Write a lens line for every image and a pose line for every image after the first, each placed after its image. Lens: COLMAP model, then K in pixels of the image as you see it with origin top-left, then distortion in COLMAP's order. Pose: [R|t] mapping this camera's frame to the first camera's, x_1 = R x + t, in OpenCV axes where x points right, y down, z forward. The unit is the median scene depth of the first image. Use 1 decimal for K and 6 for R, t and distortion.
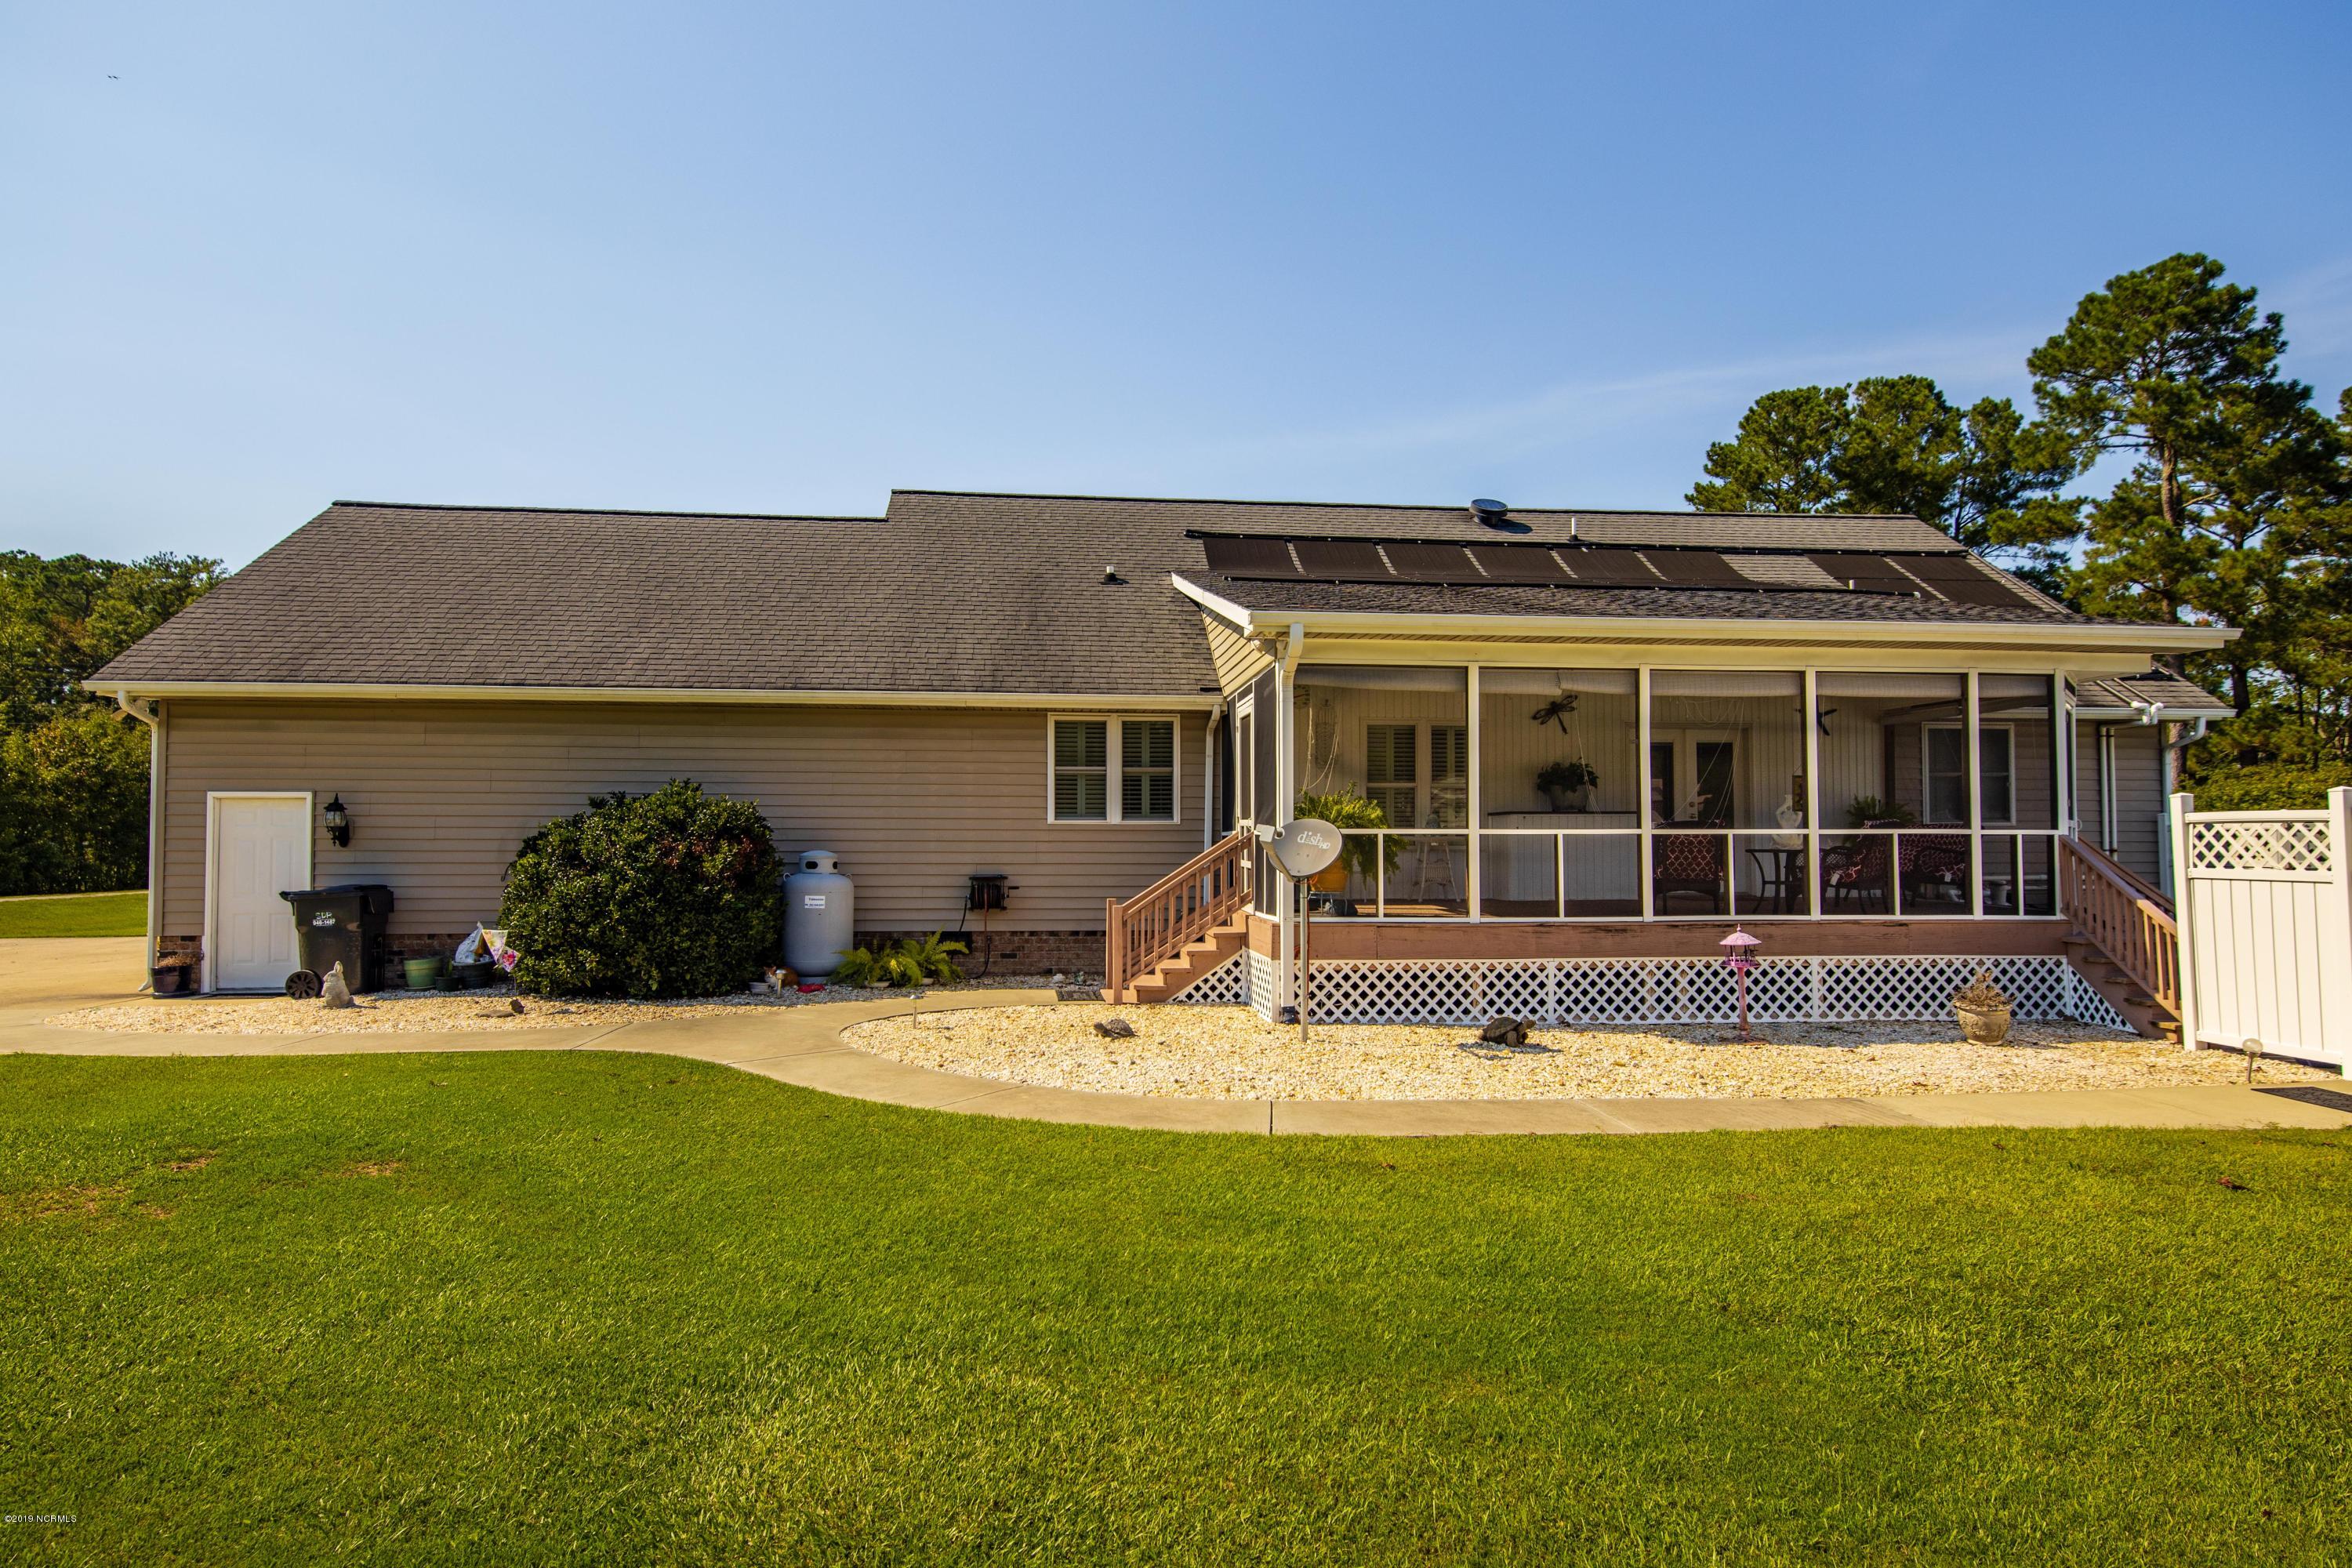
lens RADIAL K [[1292.7, 0, 1171.4], [0, 1292.7, 802.8], [0, 0, 1]] dist [0.005476, -0.000538]
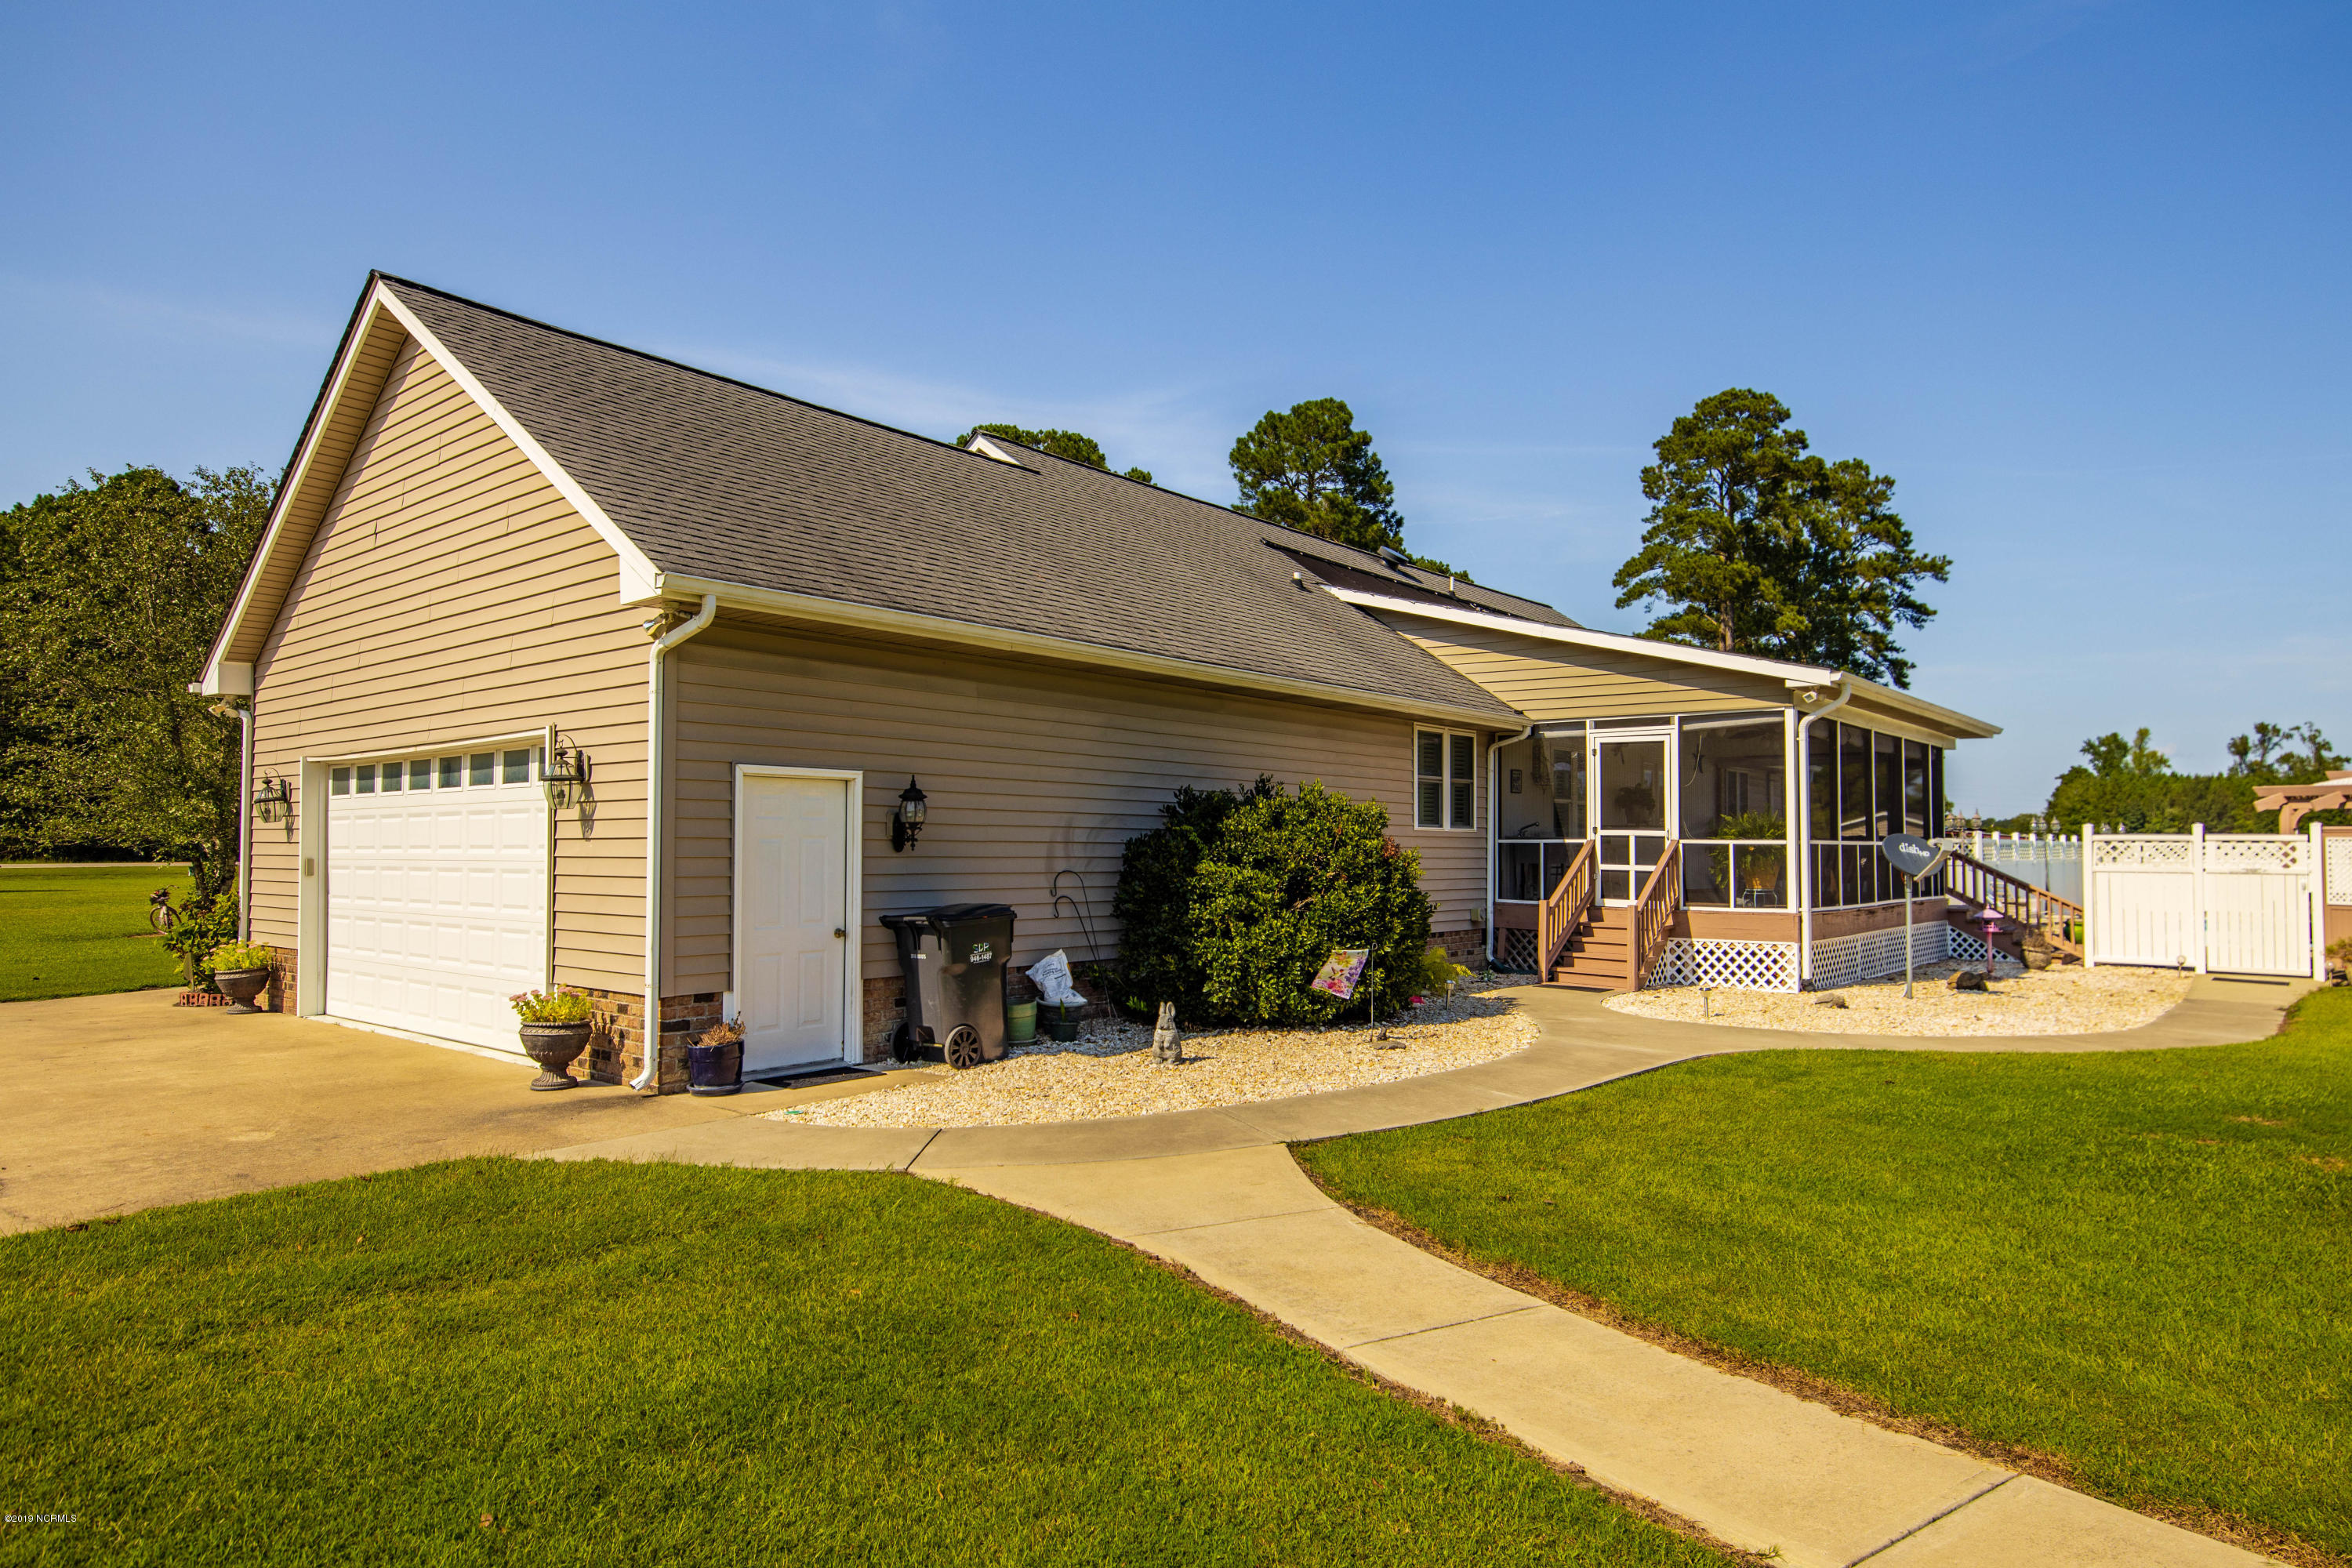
lens RADIAL K [[1401.2, 0, 1172.9], [0, 1401.2, 793.4], [0, 0, 1]] dist [-0.001174, -0.003406]
pose [[0.718999, 0.030715, 0.694332, -0.980764], [-0.023710, 0.999525, -0.019664, 0.012862], [-0.694607, -0.002324, 0.719386, 0.328464]]
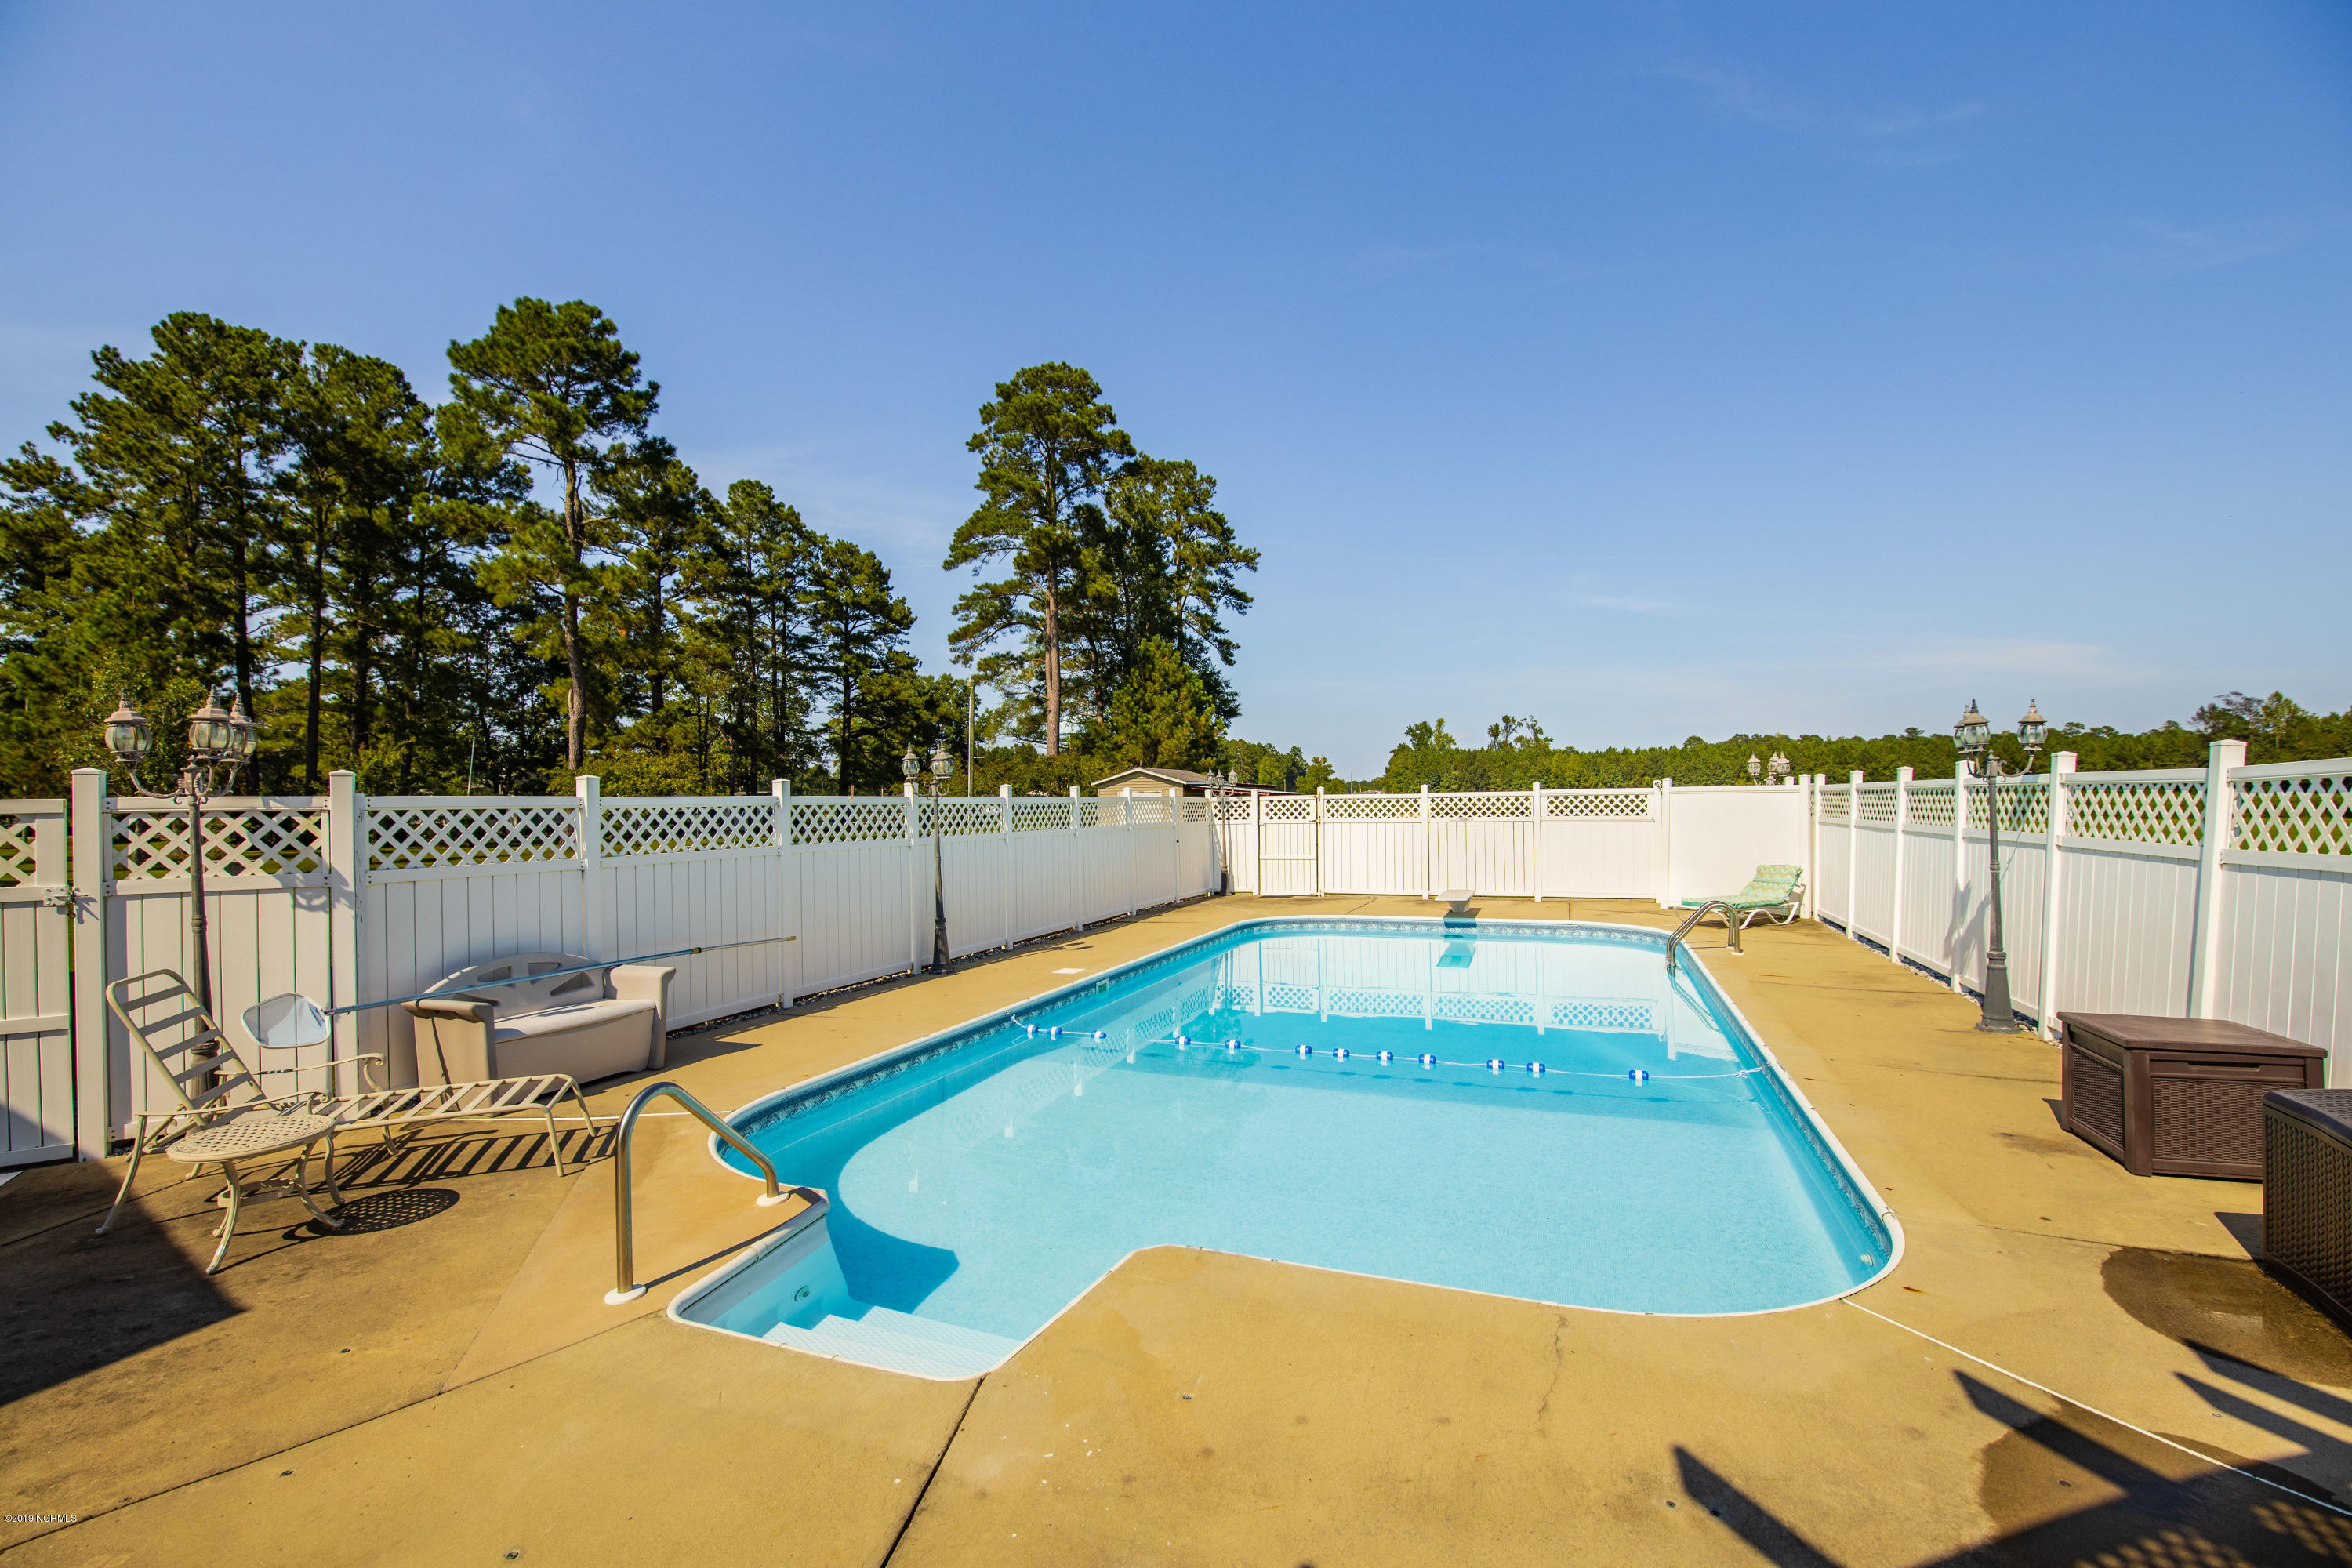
lens RADIAL K [[1007.9, 0, 1183.1], [0, 1007.9, 795.0], [0, 0, 1]] dist [-0.021861, -0.000698]
pose [[0.441402, 0.001869, 0.897308, 0.750530], [-0.010764, 0.999937, 0.003212, 0.005864], [-0.897245, -0.011076, 0.441394, 0.449208]]
